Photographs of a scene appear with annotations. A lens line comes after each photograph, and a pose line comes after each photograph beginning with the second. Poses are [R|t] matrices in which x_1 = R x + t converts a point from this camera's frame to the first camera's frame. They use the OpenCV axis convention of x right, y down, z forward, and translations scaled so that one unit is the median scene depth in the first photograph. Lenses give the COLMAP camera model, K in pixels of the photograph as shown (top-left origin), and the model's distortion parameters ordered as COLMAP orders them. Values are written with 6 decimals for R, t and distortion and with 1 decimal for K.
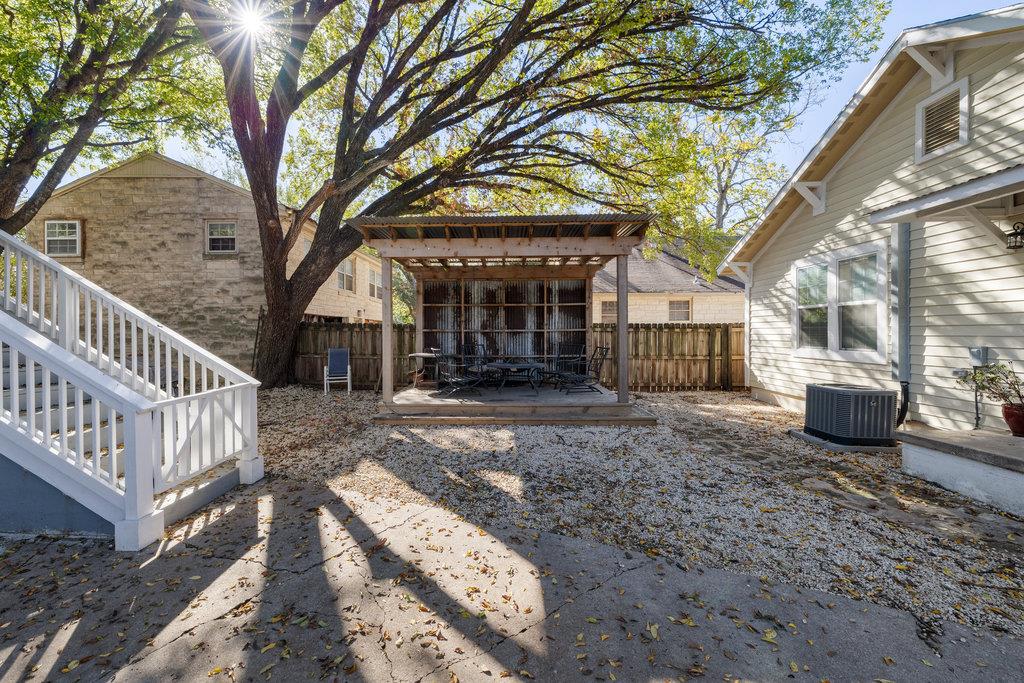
lens RADIAL K [[433.5, 0, 506.2], [0, 433.5, 340.1], [0, 0, 1]] dist [0.002225, 0.000225]
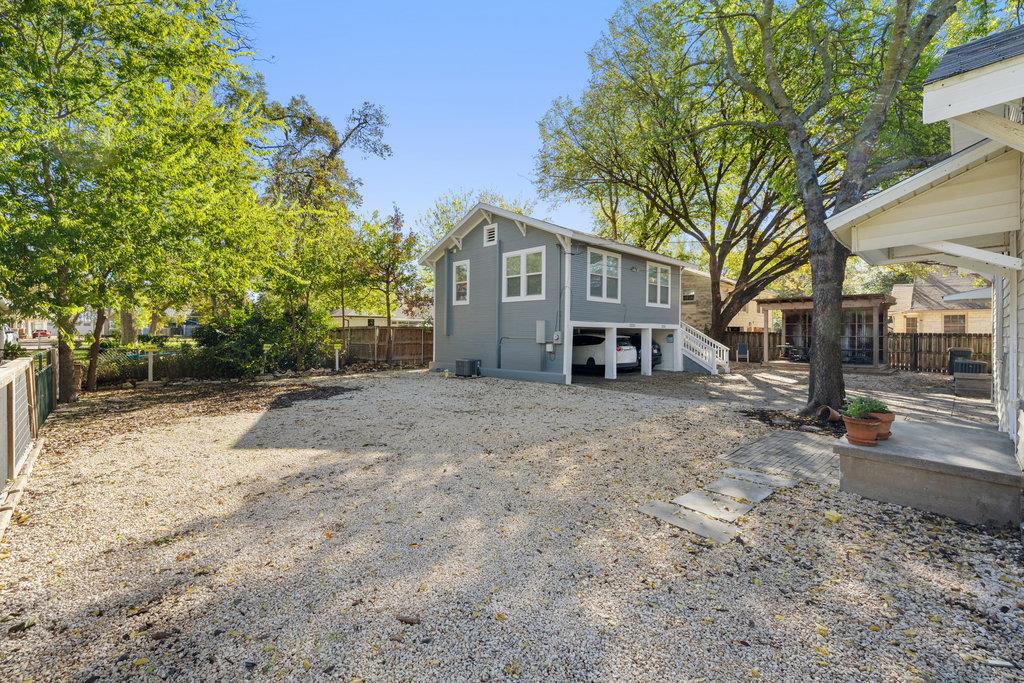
lens RADIAL K [[433.5, 0, 507.0], [0, 433.5, 331.0], [0, 0, 1]] dist [0.002225, 0.000225]
pose [[0.686783, 0.002884, -0.726857, 0.431638], [-0.020071, 0.999686, -0.014998, 0.014677], [0.726585, 0.024889, 0.686625, -1.508266]]
